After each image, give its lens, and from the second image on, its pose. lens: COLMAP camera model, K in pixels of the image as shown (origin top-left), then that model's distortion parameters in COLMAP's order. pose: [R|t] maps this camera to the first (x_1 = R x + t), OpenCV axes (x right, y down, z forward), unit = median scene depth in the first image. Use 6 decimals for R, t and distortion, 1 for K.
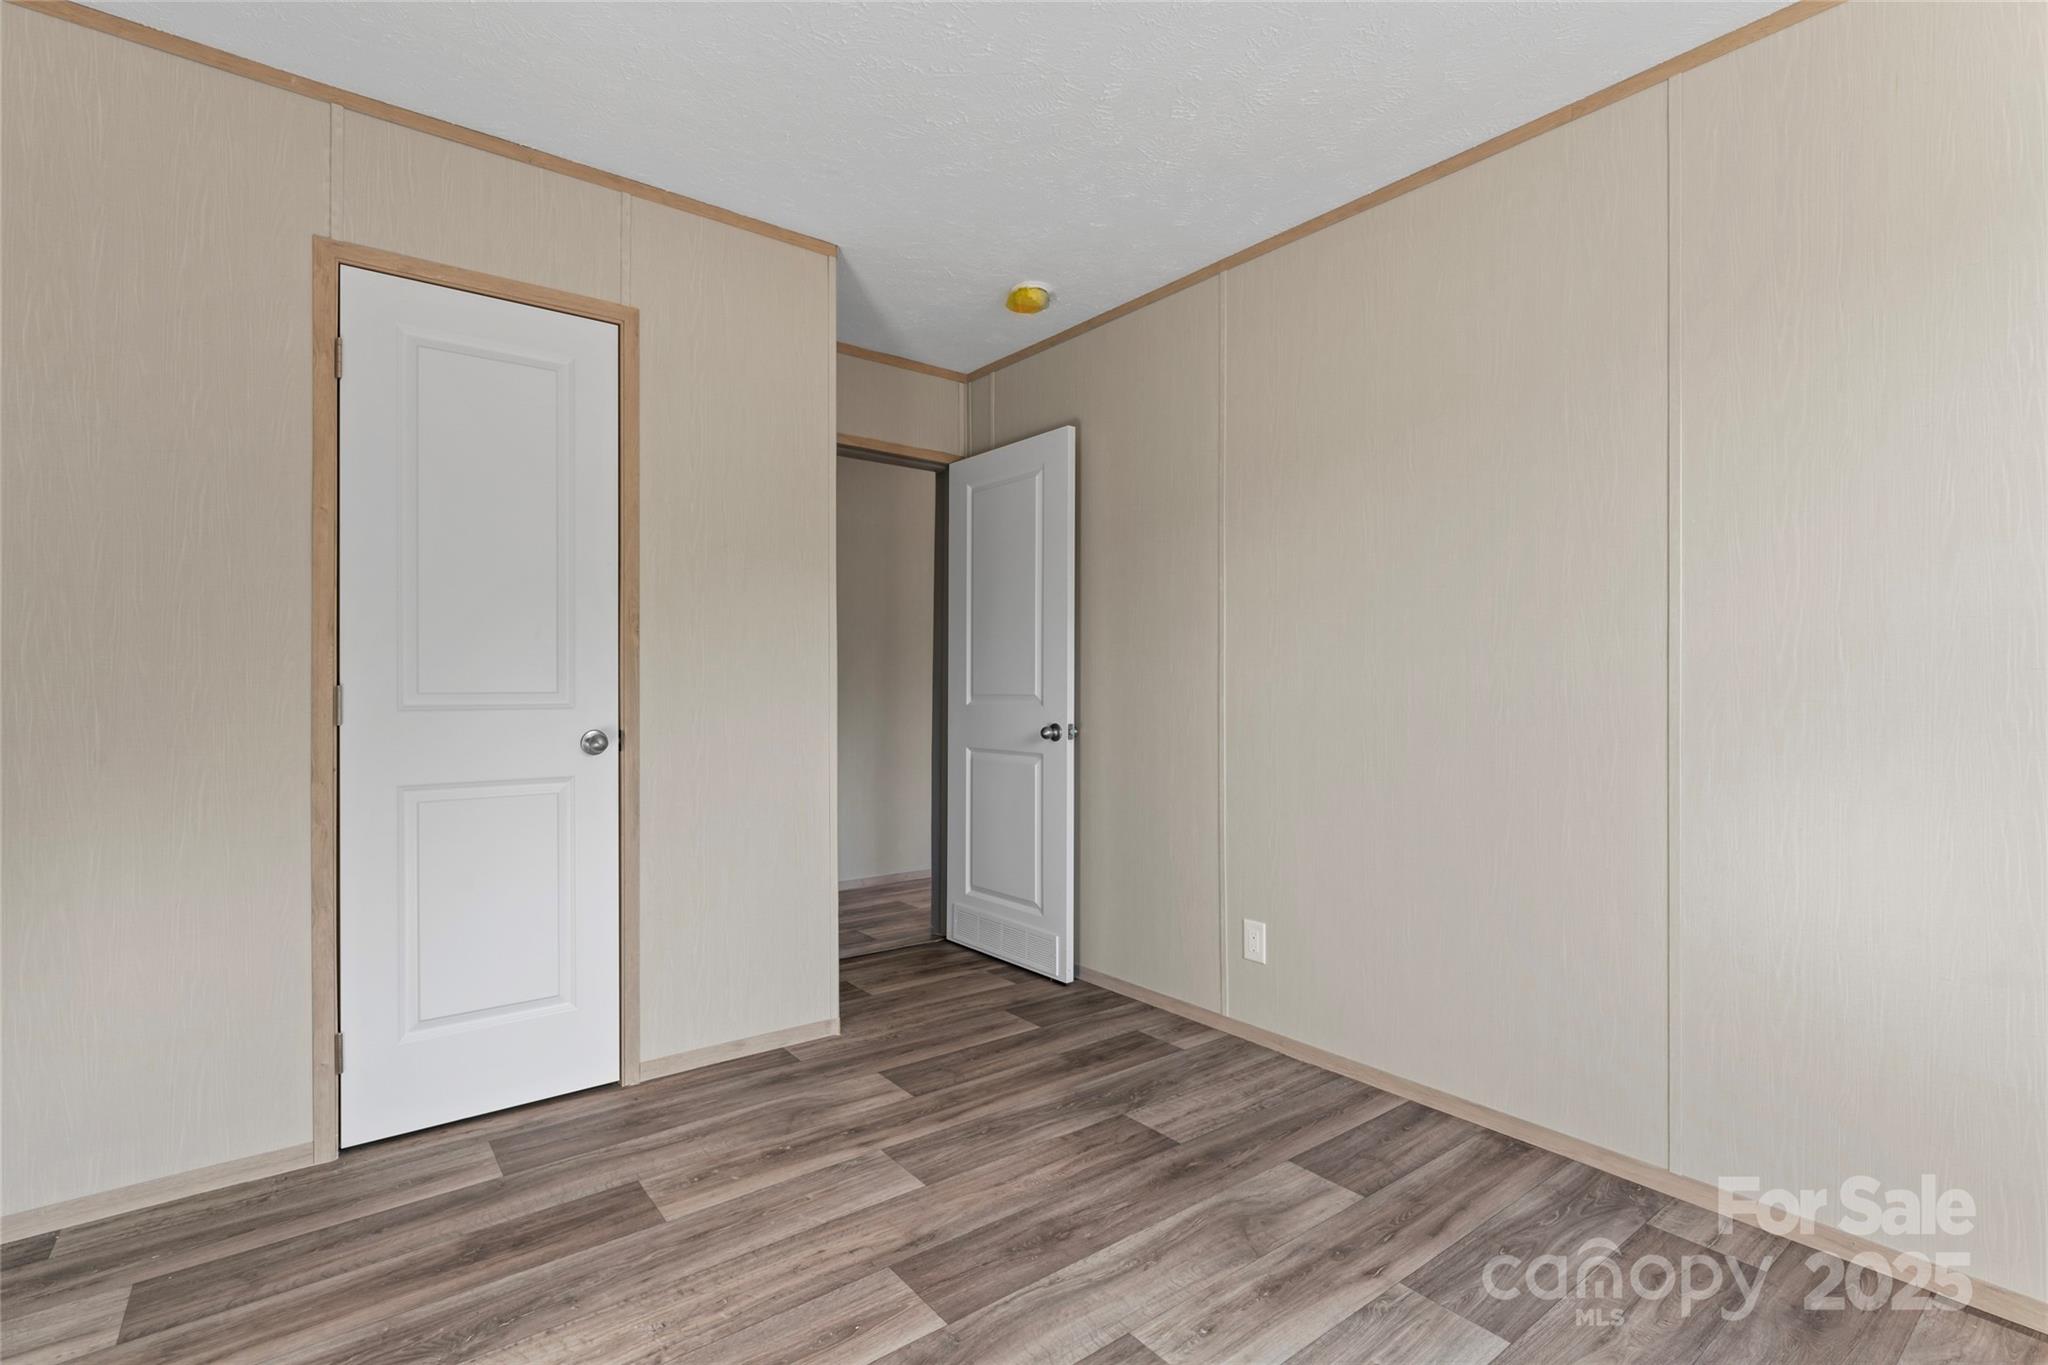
lens RADIAL K [[938.8, 0, 1014.5], [0, 938.8, 670.7], [0, 0, 1]] dist [0.009112, 0.000432]
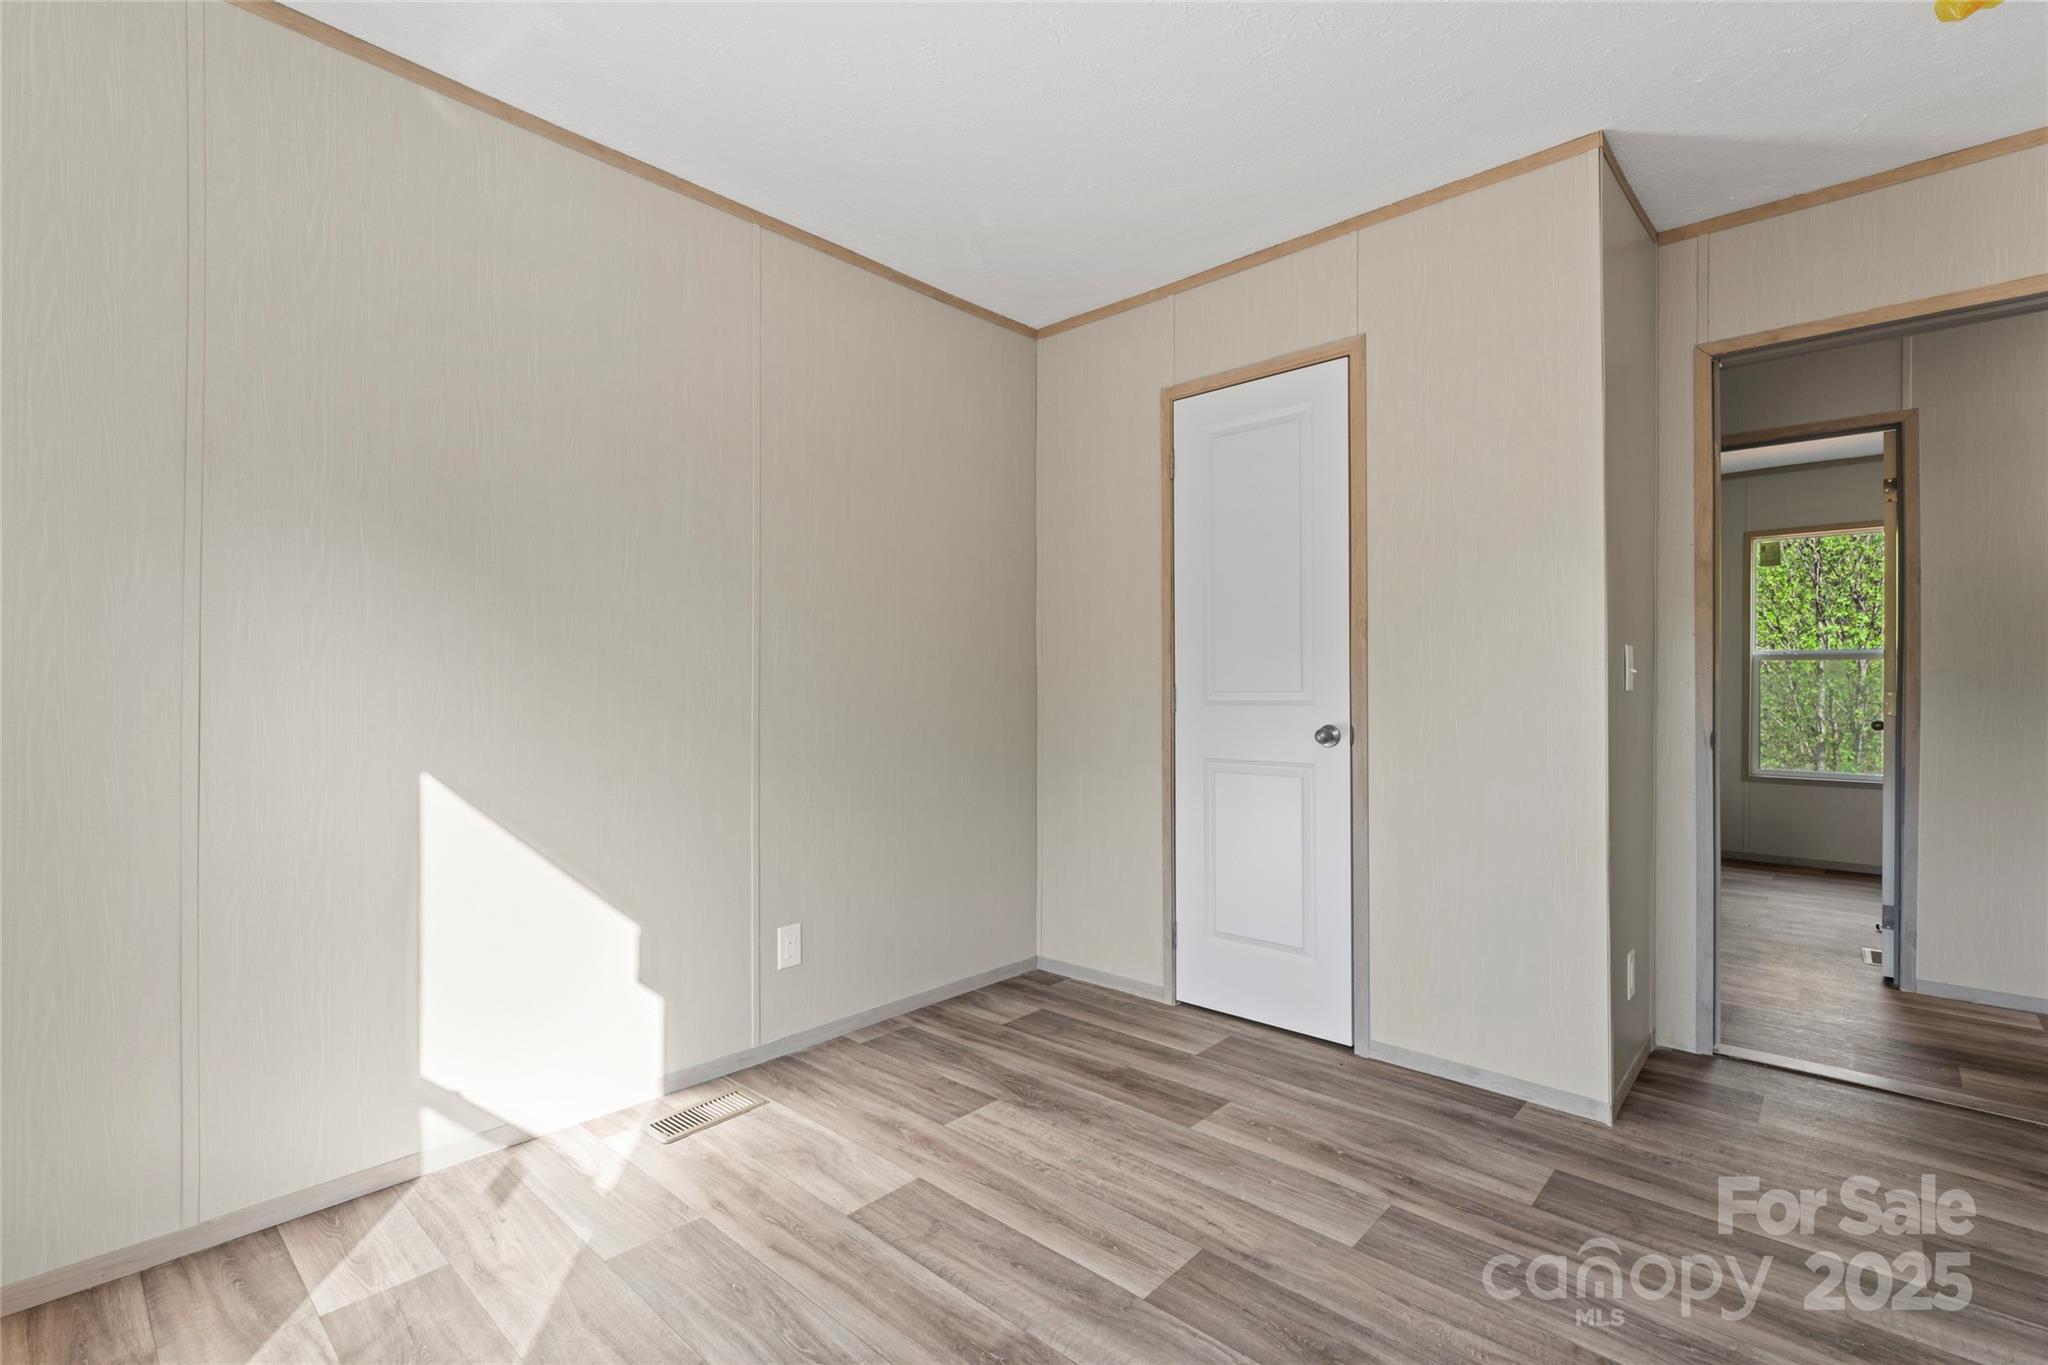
lens RADIAL K [[925.3, 0, 1024.0], [0, 925.3, 682.5], [0, 0, 1]] dist [-0.001211, 0.013443]
pose [[0.180920, -0.006512, -0.983476, 0.670948], [0.016480, 0.999858, -0.003588, 0.010353], [0.983360, -0.015558, 0.181001, 0.509769]]
